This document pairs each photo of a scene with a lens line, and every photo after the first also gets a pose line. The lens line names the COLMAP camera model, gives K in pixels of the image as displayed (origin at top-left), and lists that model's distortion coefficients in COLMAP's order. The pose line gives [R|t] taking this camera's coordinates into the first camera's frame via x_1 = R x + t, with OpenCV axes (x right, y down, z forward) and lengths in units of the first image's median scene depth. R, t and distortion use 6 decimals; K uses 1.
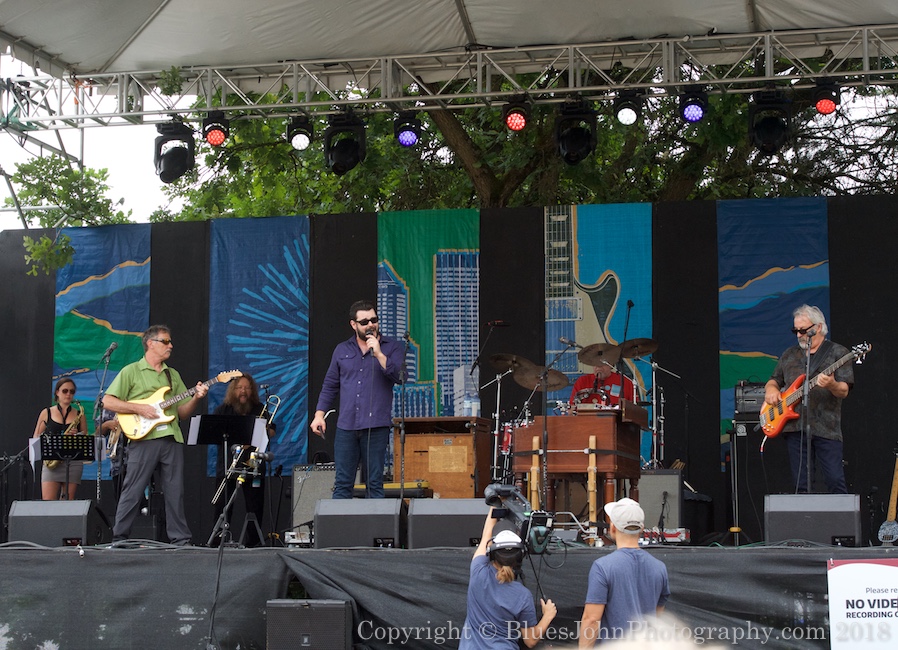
lens RADIAL K [[2122.9, 0, 449.6], [0, 2122.9, 324.2], [0, 0, 1]] dist [-0.109421, 0.000000]
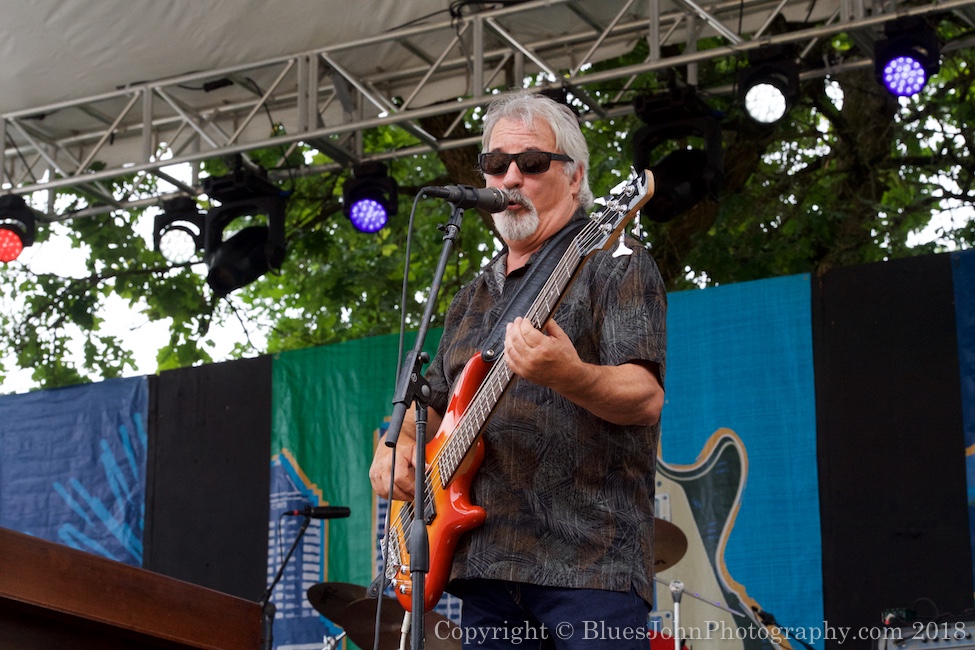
lens RADIAL K [[2666.7, 0, 486.0], [0, 2666.7, 326.8], [0, 0, 1]] dist [0.315761, 0.000000]
pose [[0.971578, -0.072218, -0.225437, 0.150472], [0.032833, 0.984234, -0.173794, 0.048207], [0.234434, 0.161453, 0.958631, 0.430486]]
